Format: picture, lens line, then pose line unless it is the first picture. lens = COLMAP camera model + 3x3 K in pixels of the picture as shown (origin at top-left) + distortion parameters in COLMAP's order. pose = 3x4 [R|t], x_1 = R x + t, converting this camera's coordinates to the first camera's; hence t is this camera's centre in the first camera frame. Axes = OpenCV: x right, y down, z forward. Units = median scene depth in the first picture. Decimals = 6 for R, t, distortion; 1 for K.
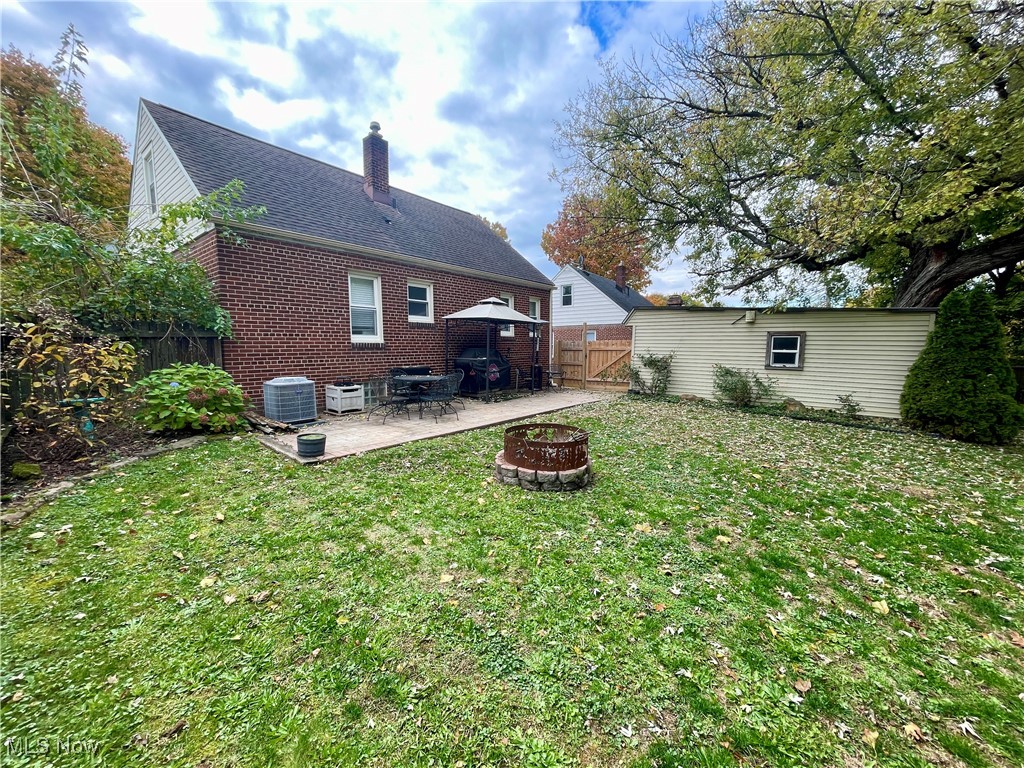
lens RADIAL K [[414.5, 0, 507.0], [0, 414.5, 387.3], [0, 0, 1]] dist [-0.000832, -0.000006]
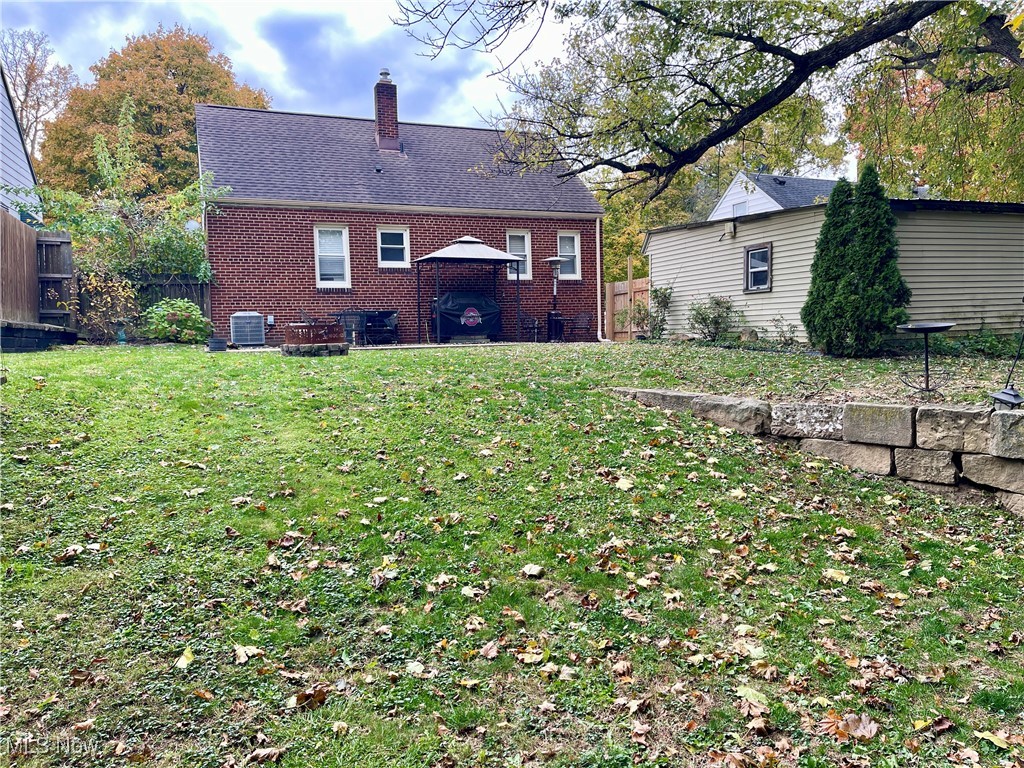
lens RADIAL K [[778.5, 0, 512.0], [0, 778.5, 384.0], [0, 0, 1]] dist [0.059058, -0.060353]
pose [[0.875247, -0.001480, -0.483675, 0.967684], [-0.018936, 0.999124, -0.037325, 0.193206], [0.483306, 0.041827, 0.874452, -0.511851]]
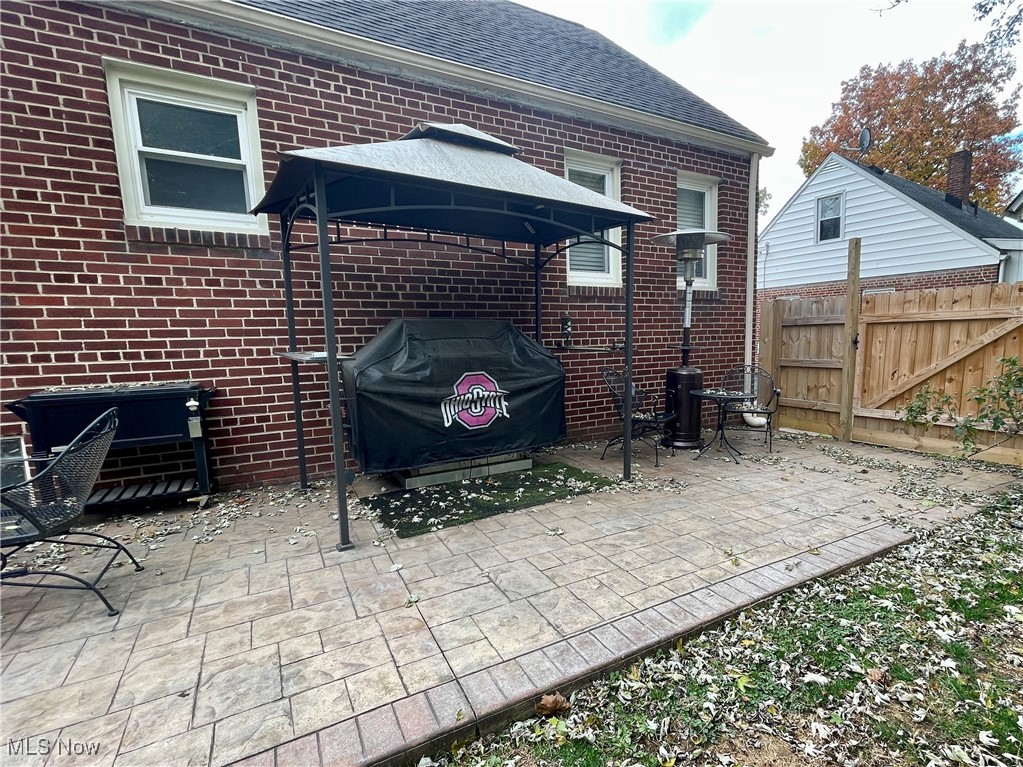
lens RADIAL K [[516.4, 0, 580.7], [0, 516.4, 410.8], [0, 0, 1]] dist [-0.001854, -0.000404]
pose [[0.945399, 0.029301, -0.324597, 0.165539], [-0.014046, 0.998688, 0.049240, -0.052160], [0.325614, -0.041992, 0.944570, 0.747693]]
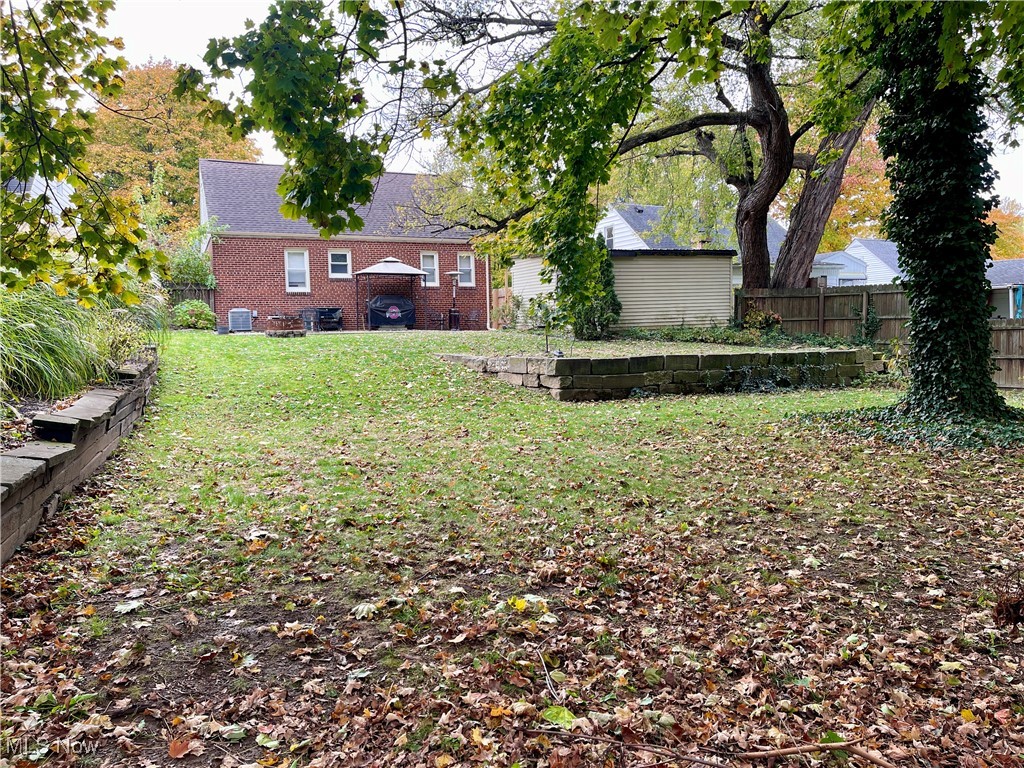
lens RADIAL K [[778.5, 0, 512.0], [0, 778.5, 384.0], [0, 0, 1]] dist [0.059058, -0.060353]
pose [[0.892438, 0.010149, -0.451055, 1.594001], [-0.022549, 0.999501, -0.022124, 0.267327], [0.450605, 0.029915, 0.892222, -1.186219]]
